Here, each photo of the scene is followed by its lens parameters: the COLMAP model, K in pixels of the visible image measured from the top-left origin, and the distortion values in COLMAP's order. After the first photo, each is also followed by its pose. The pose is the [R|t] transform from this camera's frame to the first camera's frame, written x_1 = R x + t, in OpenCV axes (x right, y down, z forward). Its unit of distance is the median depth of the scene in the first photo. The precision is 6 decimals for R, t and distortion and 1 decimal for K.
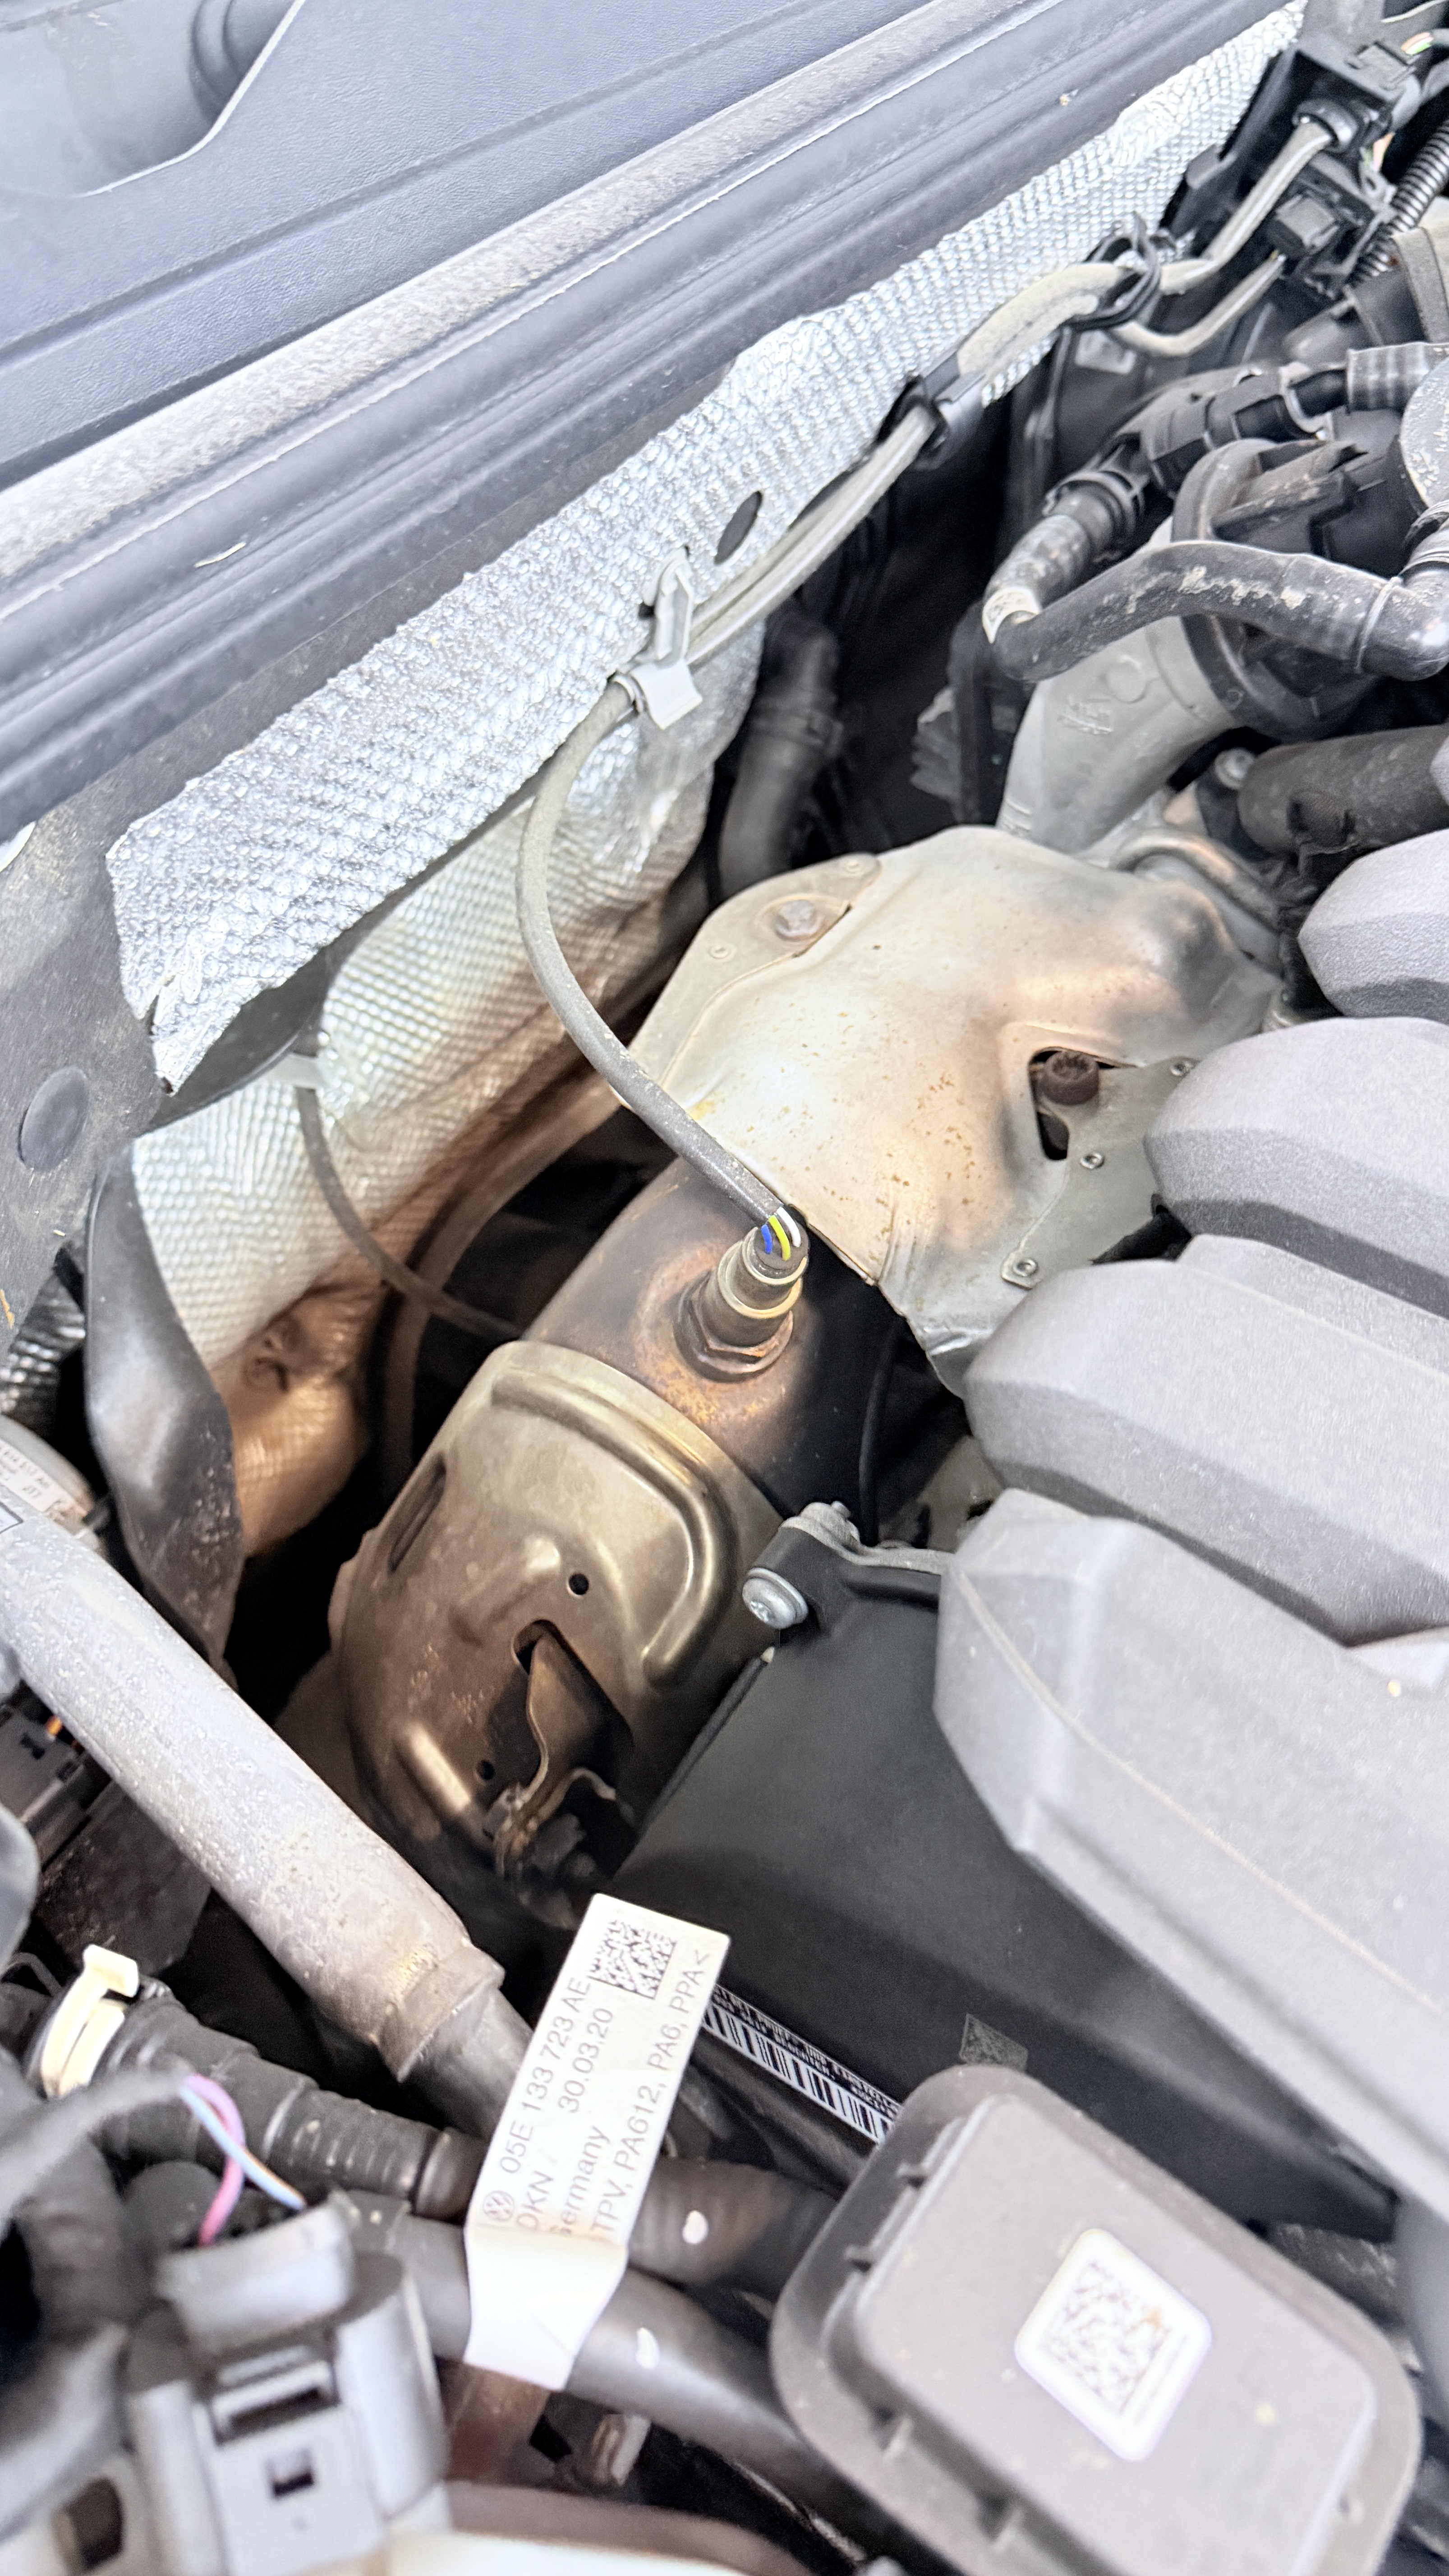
lens RADIAL K [[1847.2, 0, 724.2], [0, 1847.2, 1263.1], [0, 0, 1]] dist [0.008432, -0.000376]
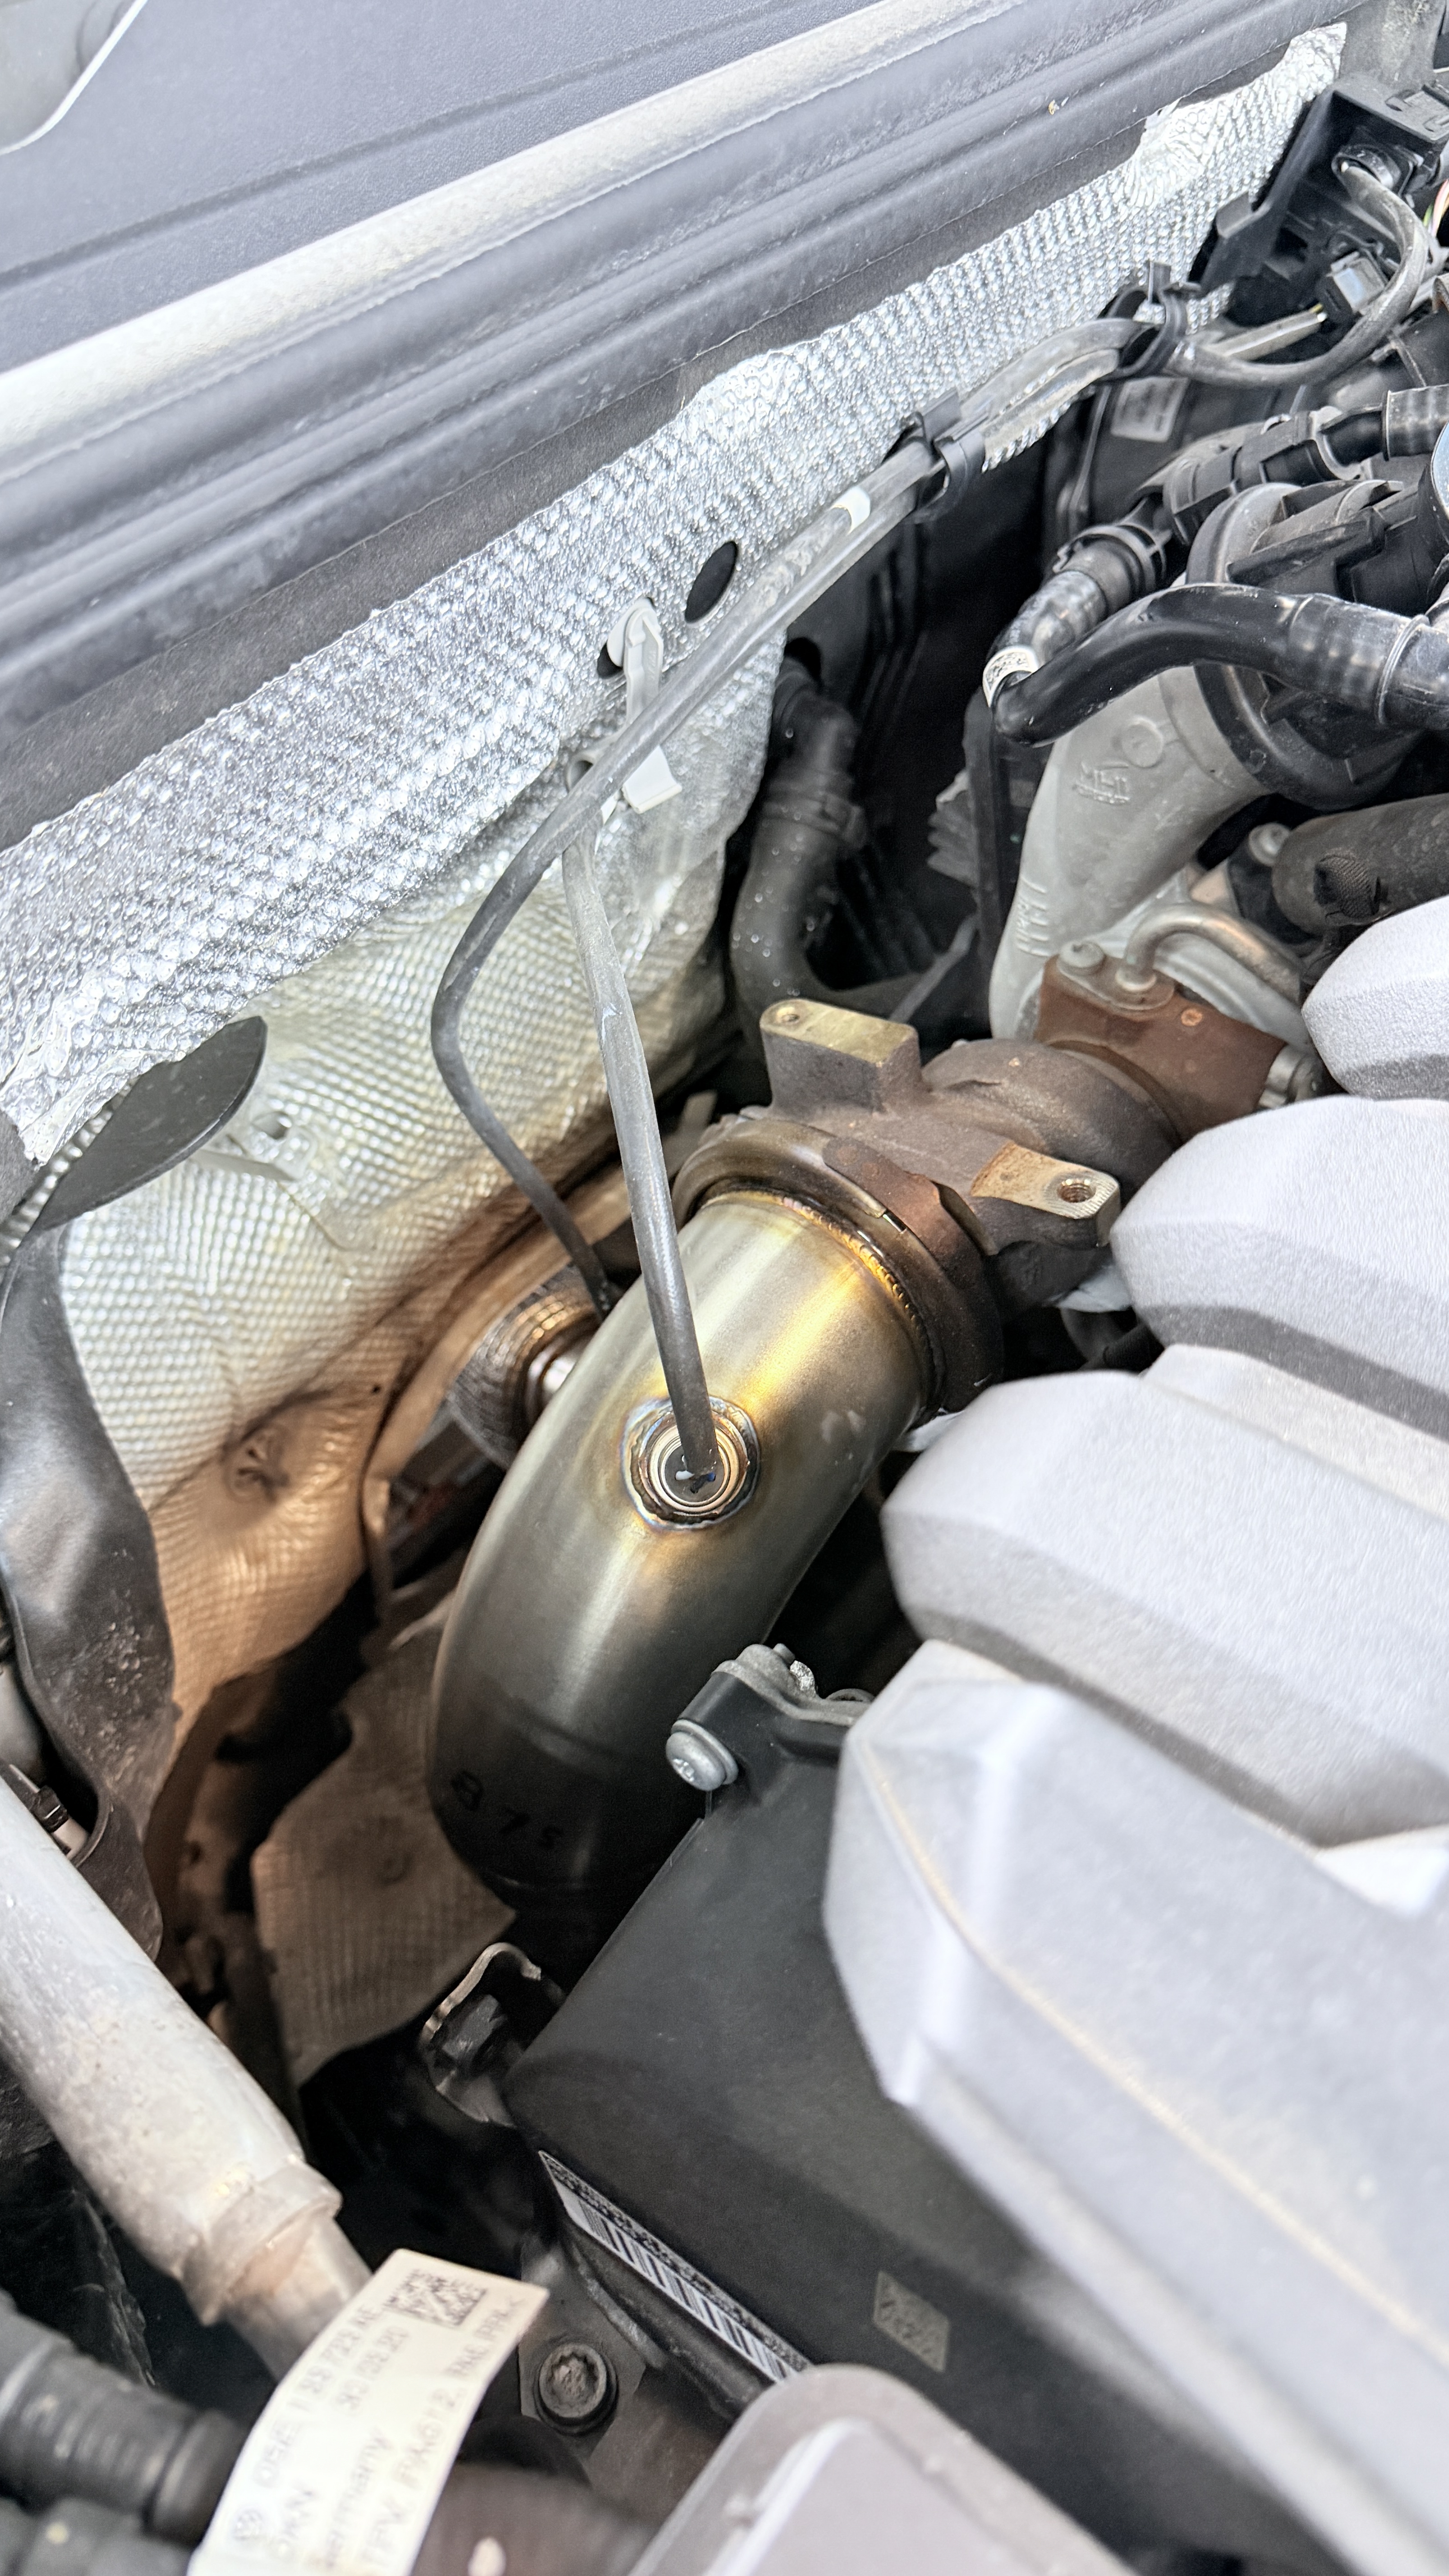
lens RADIAL K [[1831.2, 0, 724.5], [0, 1831.2, 1288.0], [0, 0, 1]] dist [-0.001967, 0.005111]
pose [[0.998256, 0.011245, -0.057960, 0.067566], [-0.014104, 0.998692, -0.049153, 0.002383], [0.057331, 0.049885, 0.997108, 0.095931]]
